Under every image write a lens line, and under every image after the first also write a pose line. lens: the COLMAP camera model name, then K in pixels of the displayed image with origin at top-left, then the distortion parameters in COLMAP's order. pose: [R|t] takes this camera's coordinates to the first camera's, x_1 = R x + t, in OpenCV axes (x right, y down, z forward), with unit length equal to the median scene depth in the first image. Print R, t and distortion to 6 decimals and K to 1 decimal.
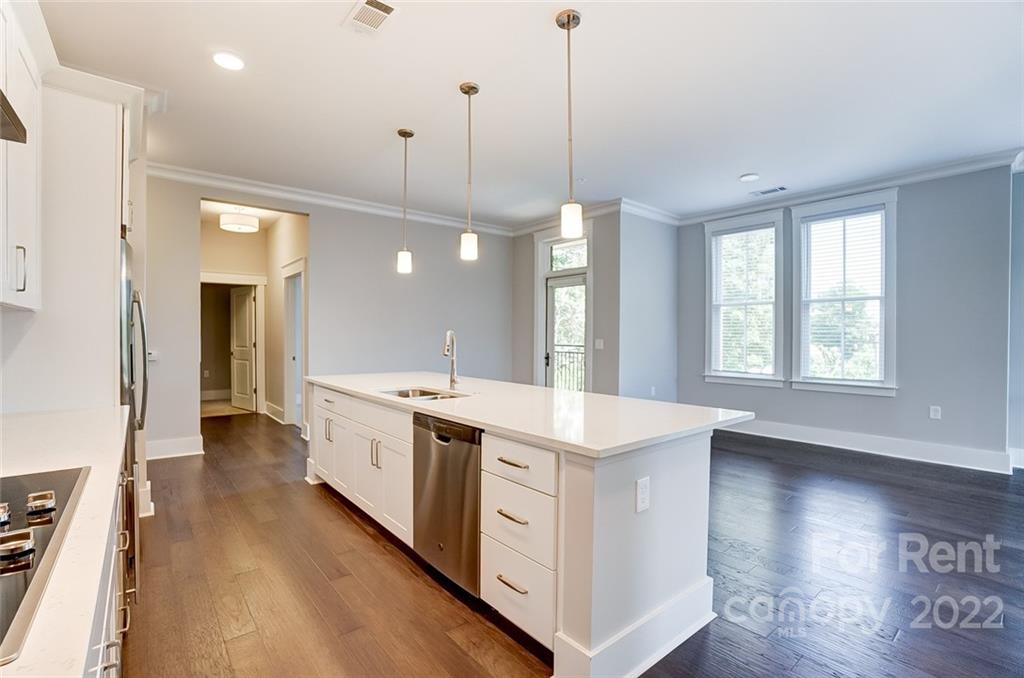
lens RADIAL K [[459.9, 0, 512.0], [0, 459.9, 339.0], [0, 0, 1]] dist [-0.022337, -0.000051]
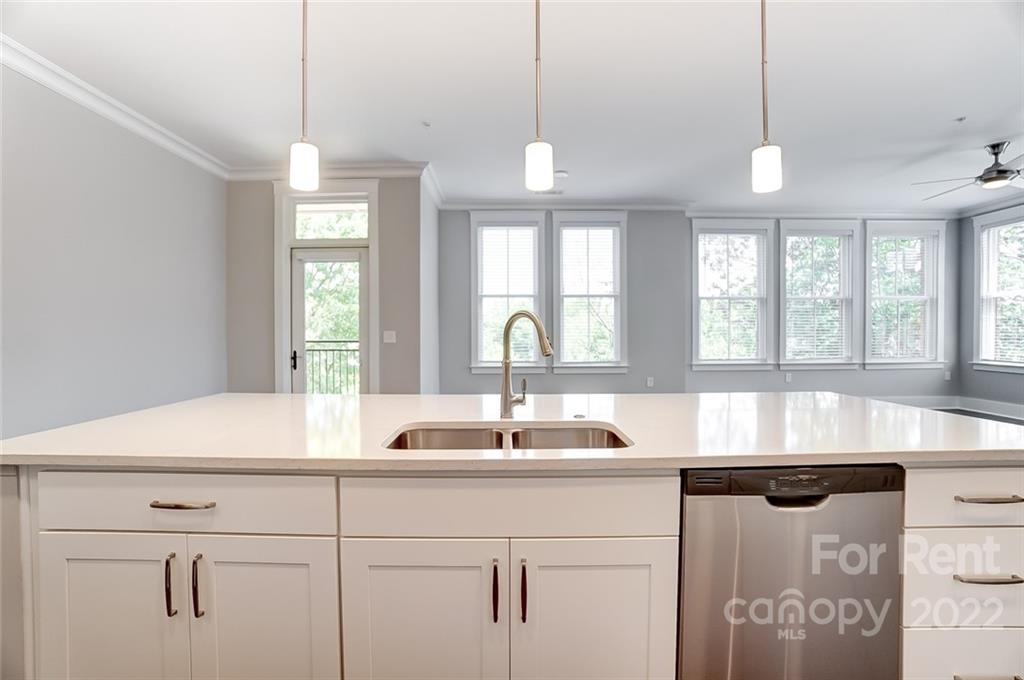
lens RADIAL K [[456.7, 0, 510.3], [0, 456.7, 341.4], [0, 0, 1]] dist [-0.062737, 0.022016]
pose [[0.646532, -0.026986, 0.762410, -0.275409], [0.009938, 0.999587, 0.026953, -0.000587], [-0.762822, -0.009849, 0.646533, 0.313599]]
